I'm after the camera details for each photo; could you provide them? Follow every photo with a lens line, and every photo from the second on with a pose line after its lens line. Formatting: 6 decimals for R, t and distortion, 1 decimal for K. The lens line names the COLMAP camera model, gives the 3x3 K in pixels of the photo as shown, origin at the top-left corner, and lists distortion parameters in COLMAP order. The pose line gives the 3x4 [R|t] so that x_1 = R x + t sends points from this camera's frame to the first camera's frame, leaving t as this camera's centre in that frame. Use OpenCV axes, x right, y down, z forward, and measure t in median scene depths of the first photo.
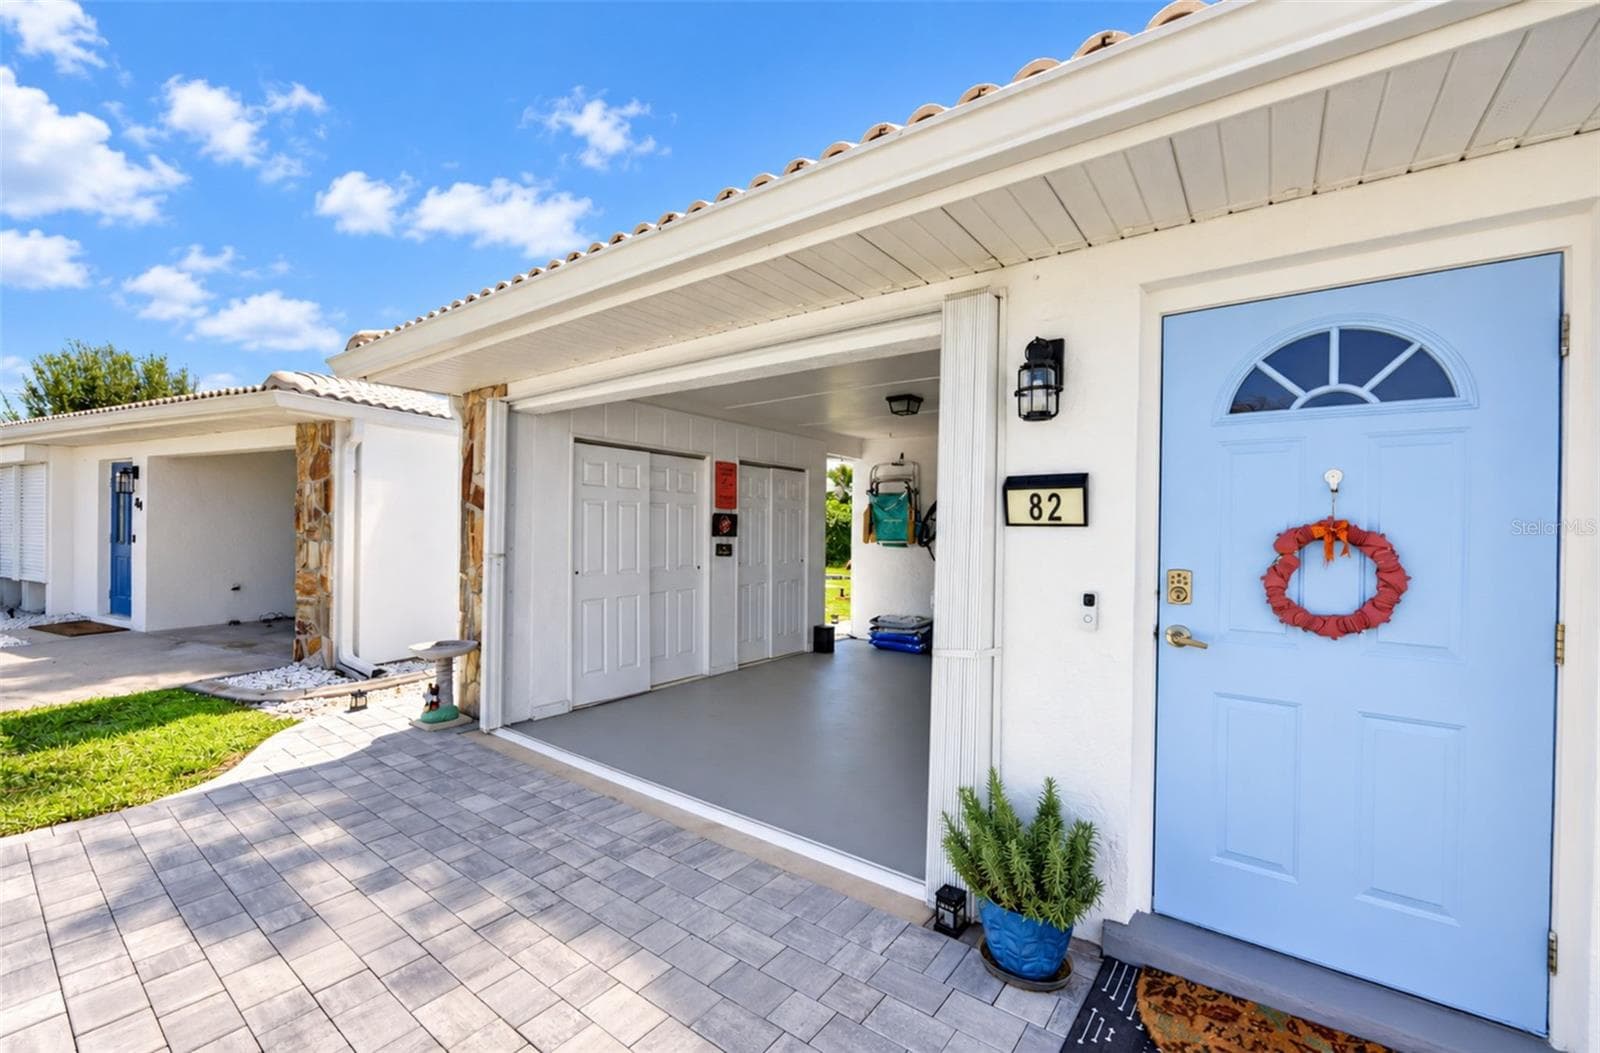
lens RADIAL K [[637.9, 0, 797.9], [0, 637.9, 523.6], [0, 0, 1]] dist [0.000399, 0.000191]
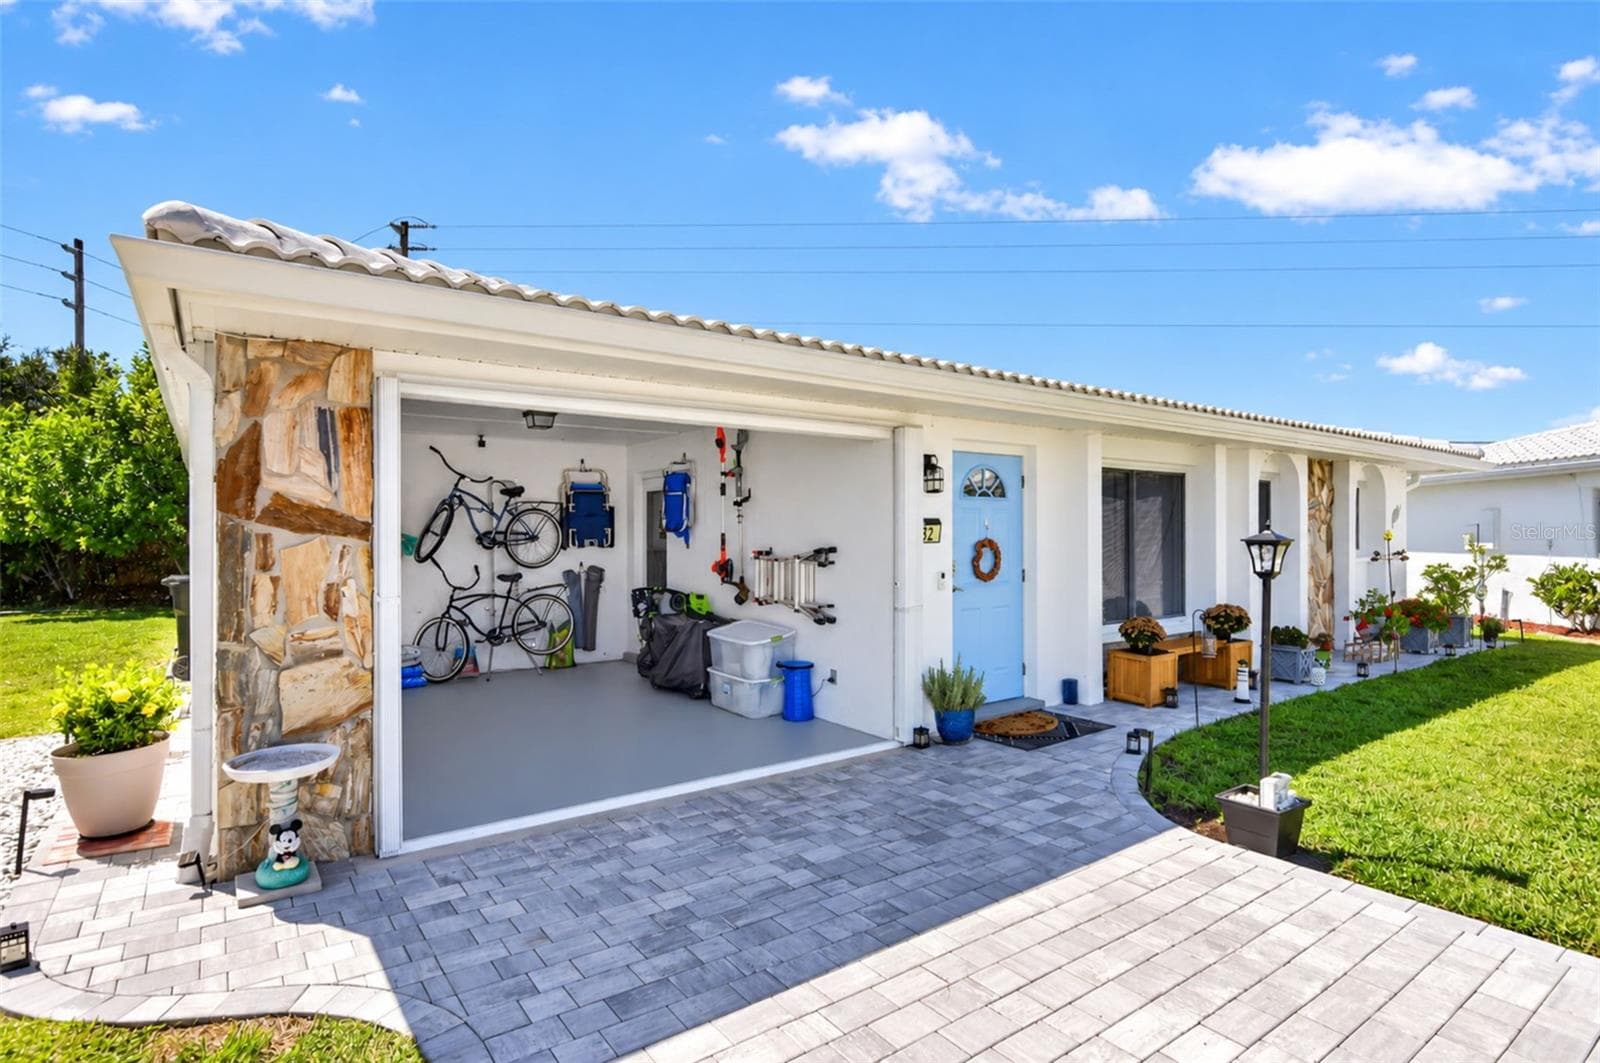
lens RADIAL K [[804.1, 0, 799.0], [0, 804.1, 535.7], [0, 0, 1]] dist [0.001966, 0.000061]
pose [[0.293982, -0.009783, 0.955761, -2.319833], [-0.000822, 0.999945, 0.010488, -0.047419], [-0.955811, -0.003869, 0.293958, 0.650981]]
